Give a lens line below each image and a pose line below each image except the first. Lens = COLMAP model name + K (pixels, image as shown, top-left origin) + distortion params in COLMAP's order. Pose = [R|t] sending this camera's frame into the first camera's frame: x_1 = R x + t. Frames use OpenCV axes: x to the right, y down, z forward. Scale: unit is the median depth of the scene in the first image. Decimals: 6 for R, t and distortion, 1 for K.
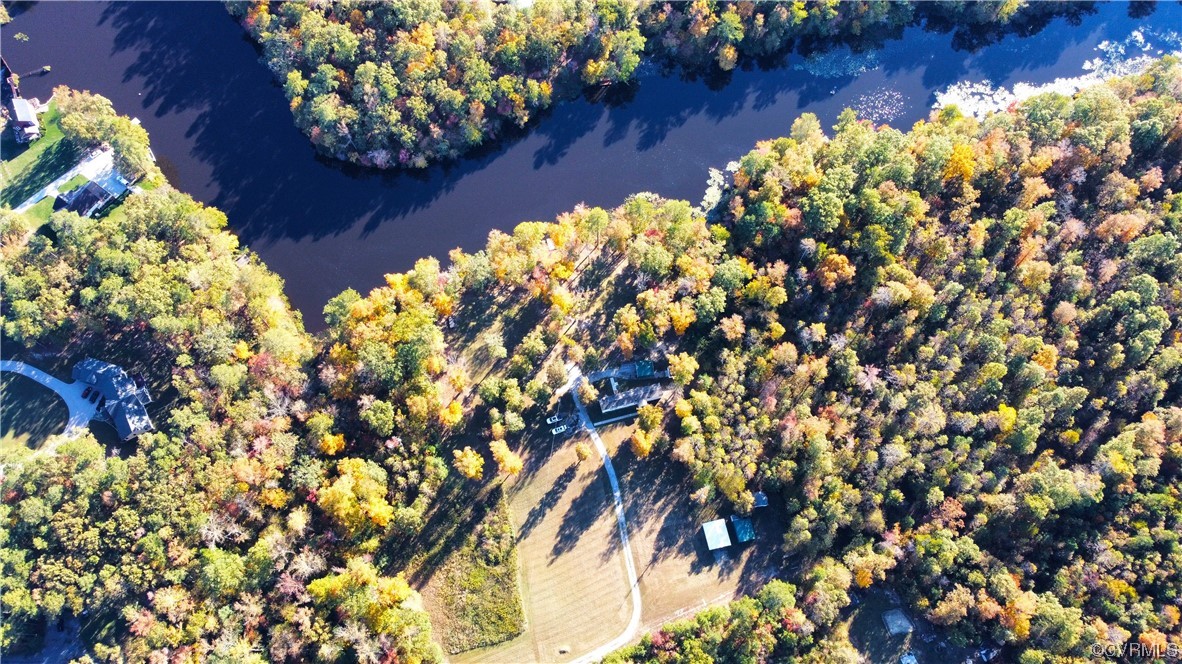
lens RADIAL K [[897.4, 0, 582.0], [0, 897.4, 335.5], [0, 0, 1]] dist [0.004482, -0.005346]
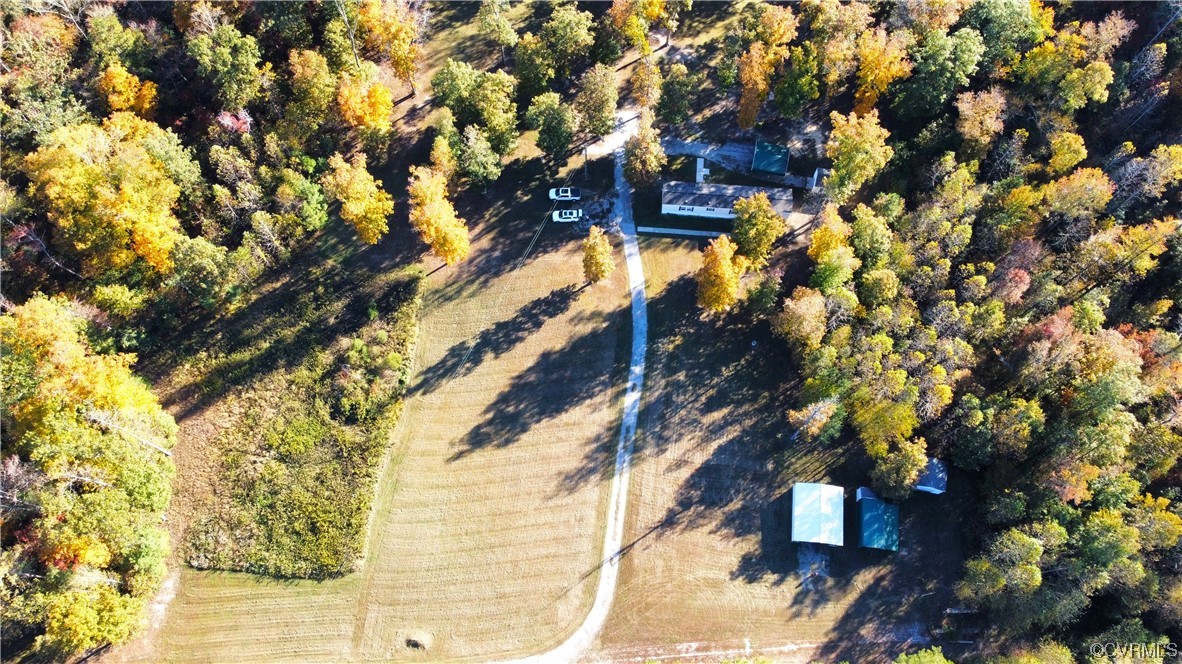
lens RADIAL K [[897.4, 0, 587.6], [0, 897.4, 338.9], [0, 0, 1]] dist [0.004482, -0.005346]
pose [[0.945915, 0.312270, -0.087932, 0.051807], [-0.314565, 0.949144, -0.013228, 0.177462], [0.079329, 0.040172, 0.996039, 0.527364]]
